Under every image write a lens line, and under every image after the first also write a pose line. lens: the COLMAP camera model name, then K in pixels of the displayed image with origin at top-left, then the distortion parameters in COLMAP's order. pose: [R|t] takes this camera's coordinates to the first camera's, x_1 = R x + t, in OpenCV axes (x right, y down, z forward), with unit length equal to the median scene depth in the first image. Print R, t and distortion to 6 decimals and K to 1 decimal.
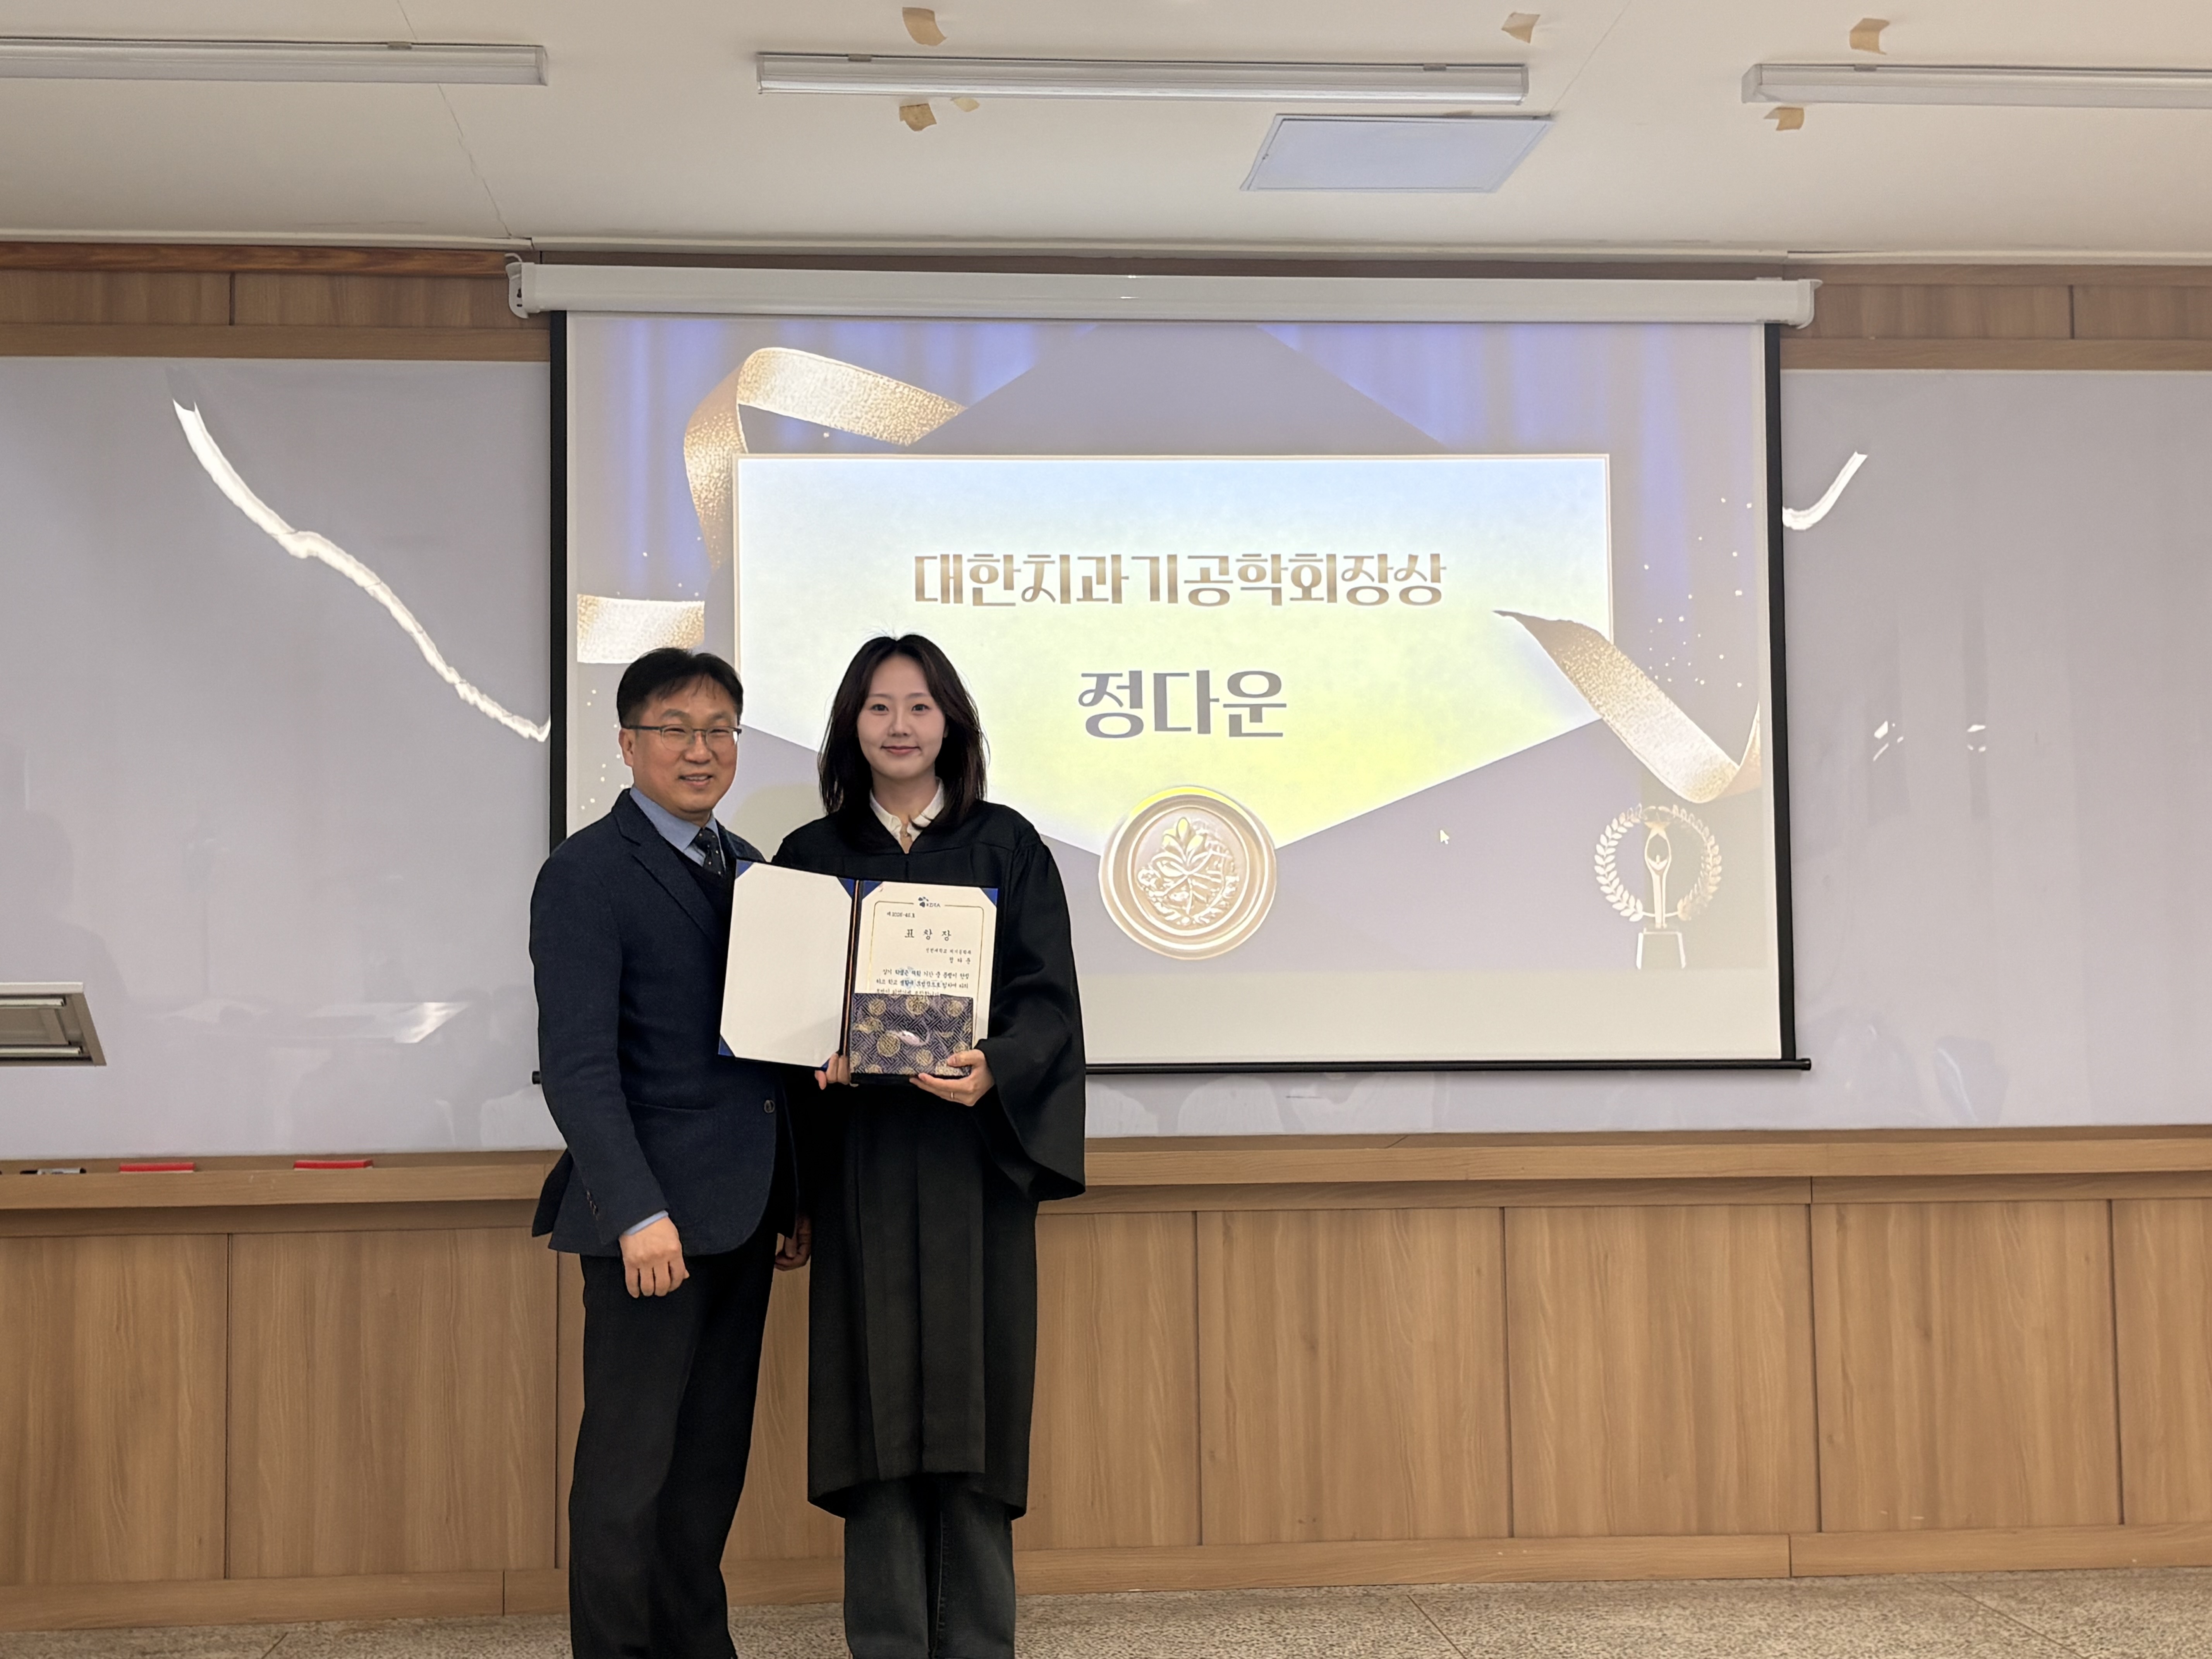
lens RADIAL K [[2779.3, 0, 1113.9], [0, 2779.3, 822.6], [0, 0, 1]] dist [0.250386, -0.815938]
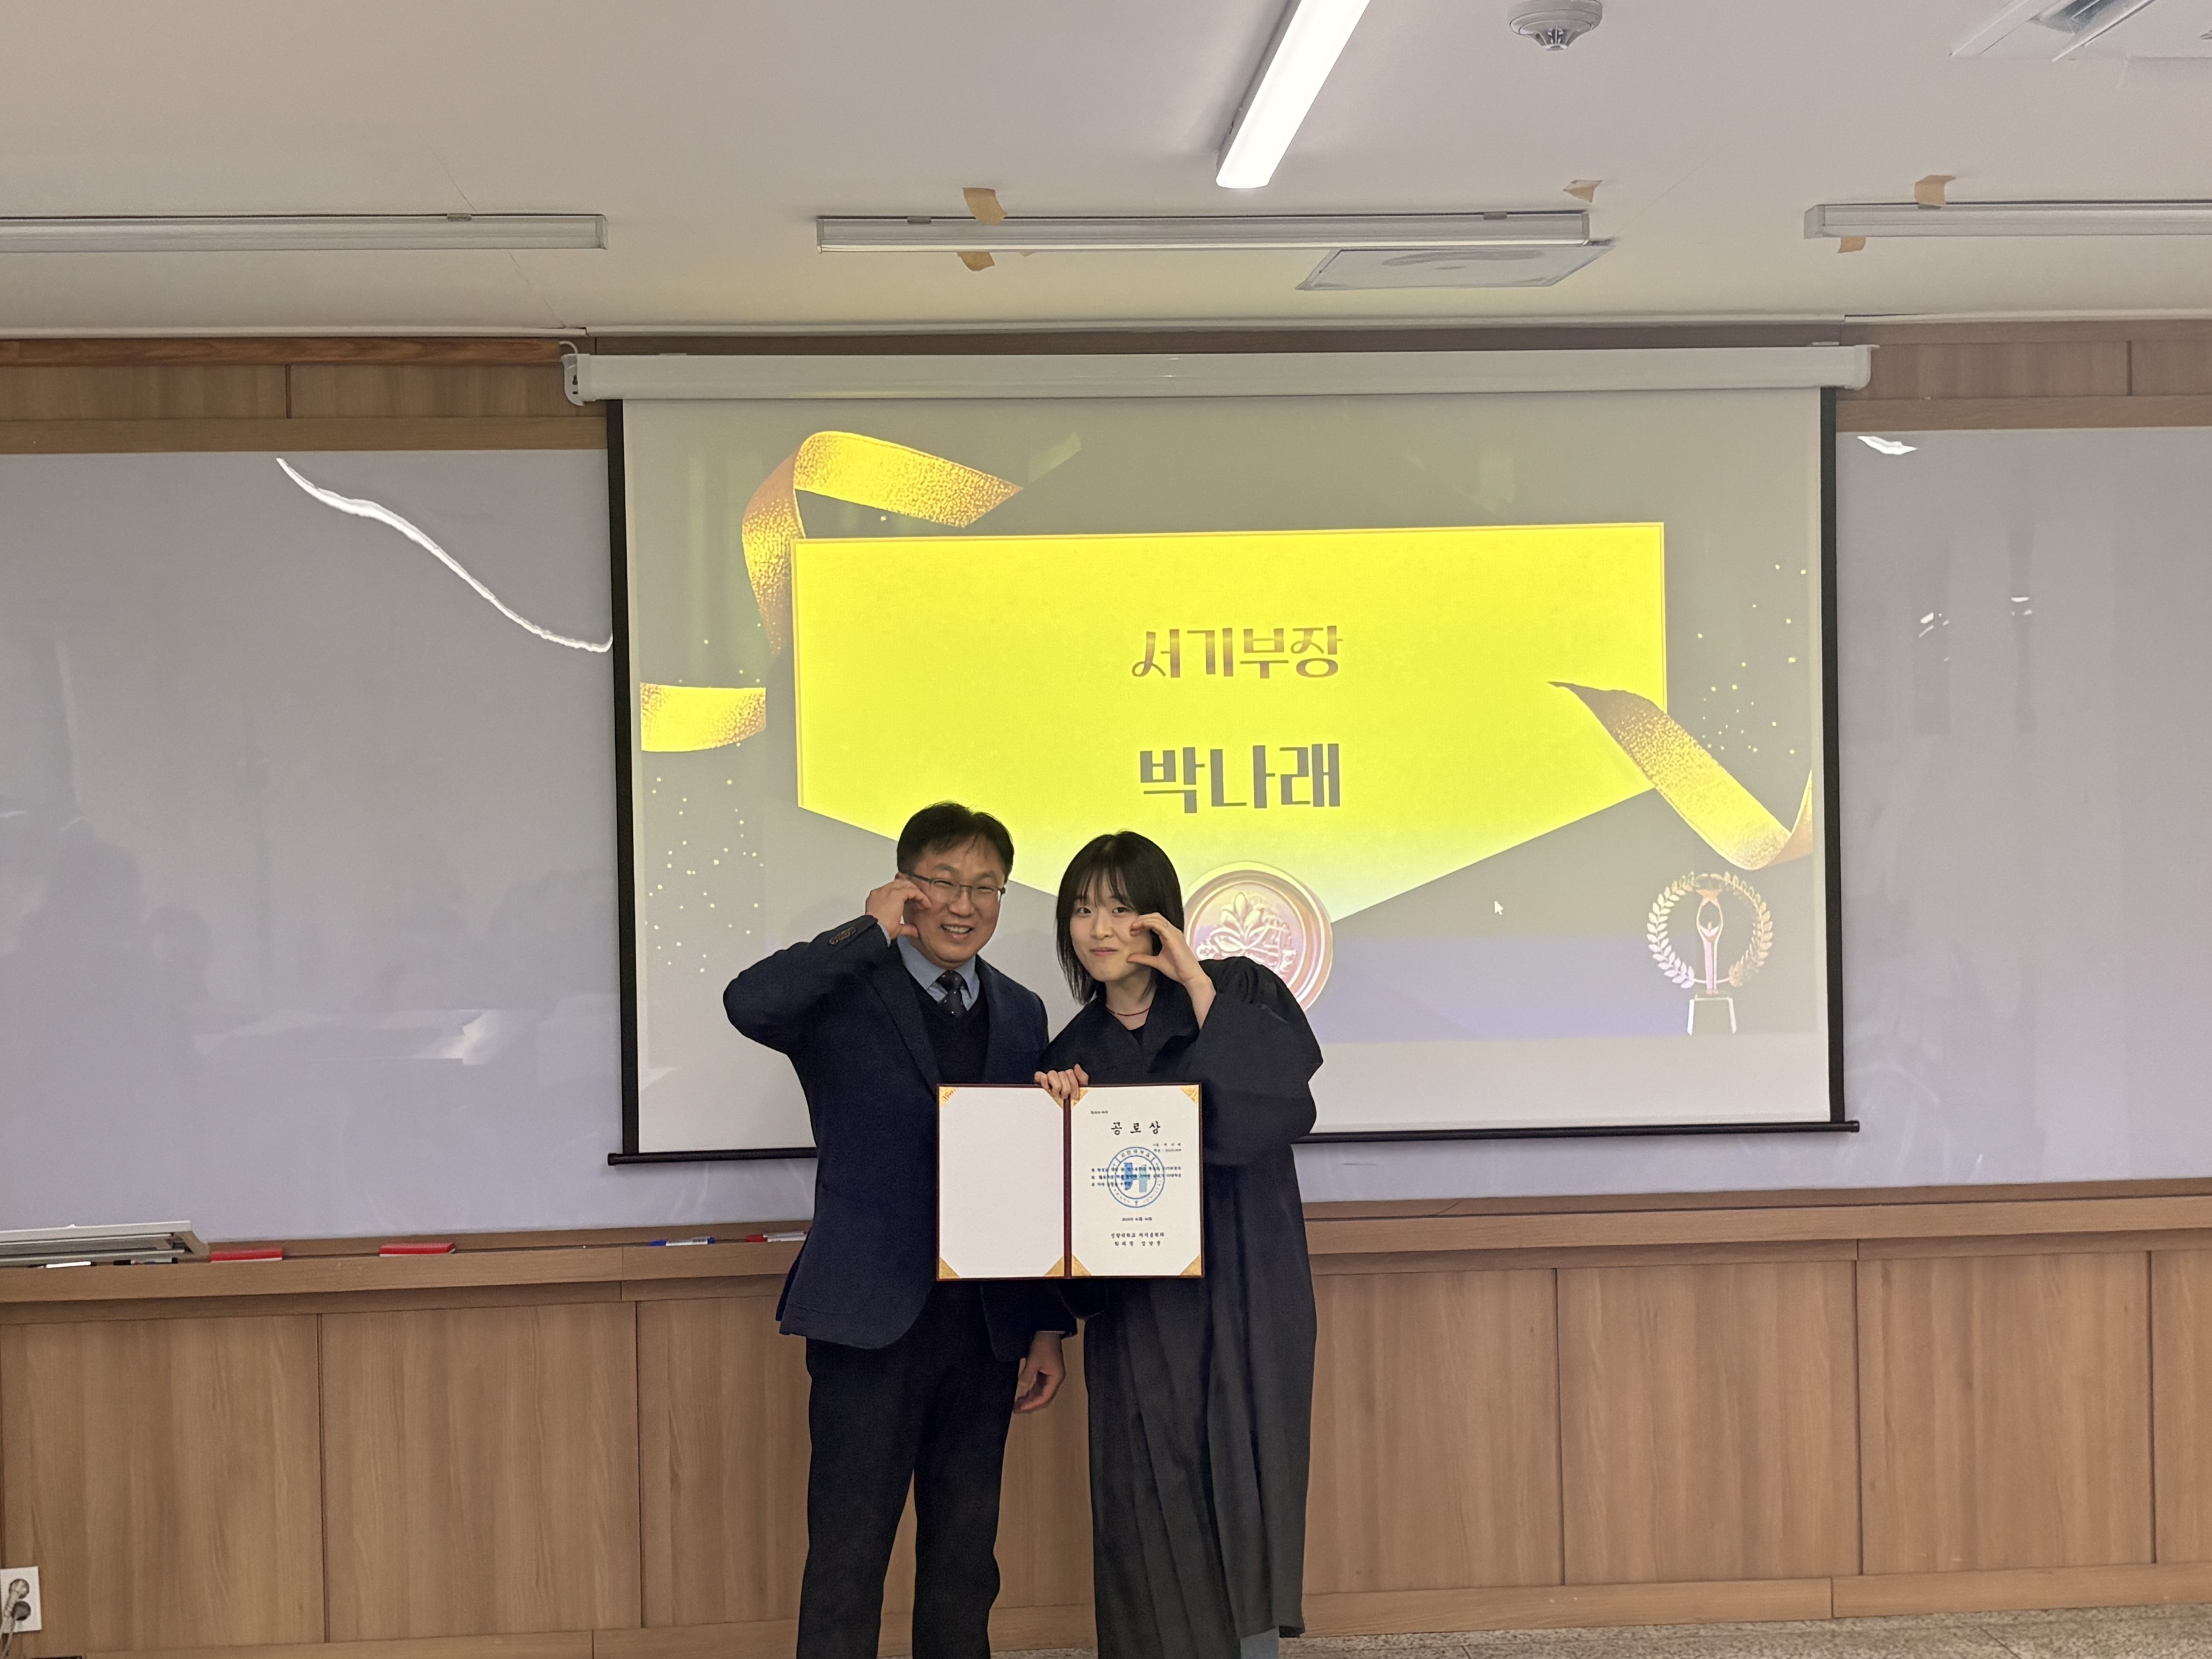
lens RADIAL K [[2782.4, 0, 1124.7], [0, 2782.4, 825.3], [0, 0, 1]] dist [0.243075, -0.776101]
pose [[0.999931, -0.009031, -0.007535, -0.009340], [0.009648, 0.996229, 0.086226, -0.114264], [0.006727, -0.086293, 0.996247, -0.009414]]
